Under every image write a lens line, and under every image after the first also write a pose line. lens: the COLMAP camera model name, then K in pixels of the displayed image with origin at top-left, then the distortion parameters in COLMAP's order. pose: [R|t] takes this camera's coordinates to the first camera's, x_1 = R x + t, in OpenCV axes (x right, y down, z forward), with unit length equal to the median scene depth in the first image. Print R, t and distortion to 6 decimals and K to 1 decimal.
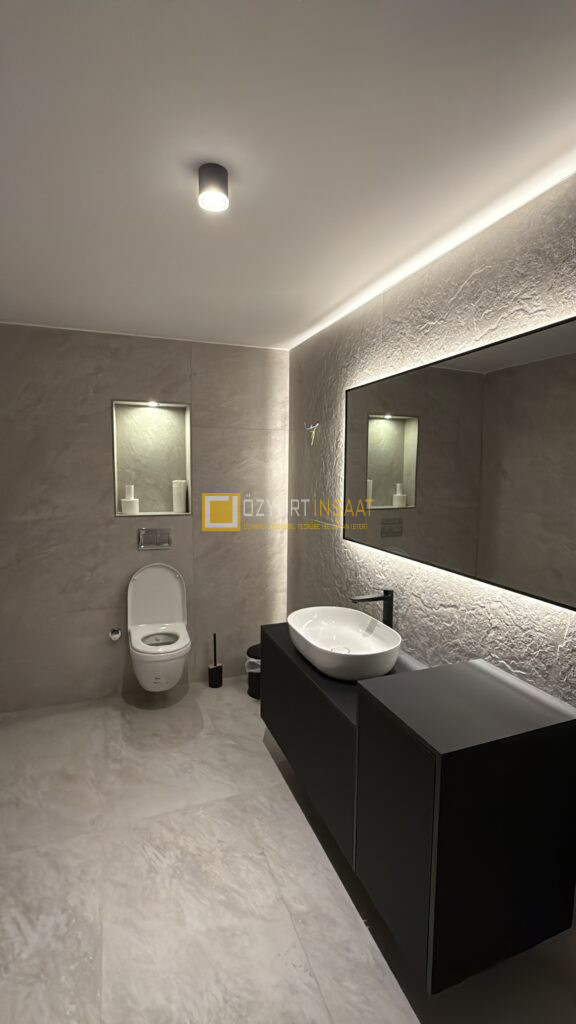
lens RADIAL K [[487.5, 0, 286.1], [0, 487.5, 518.1], [0, 0, 1]] dist [0.013522, -0.000486]
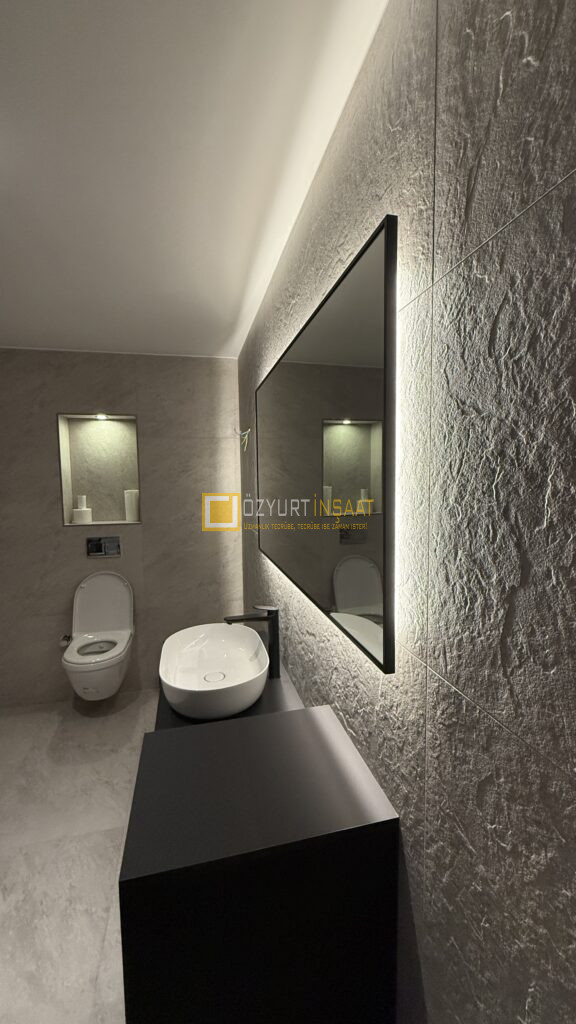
lens RADIAL K [[425.0, 0, 292.0], [0, 425.0, 513.3], [0, 0, 1]] dist [0.003192, -0.000862]
pose [[0.991469, -0.010632, -0.129905, 0.247134], [0.007731, 0.999710, -0.022817, -0.006014], [0.130110, 0.021618, 0.991264, 0.168911]]
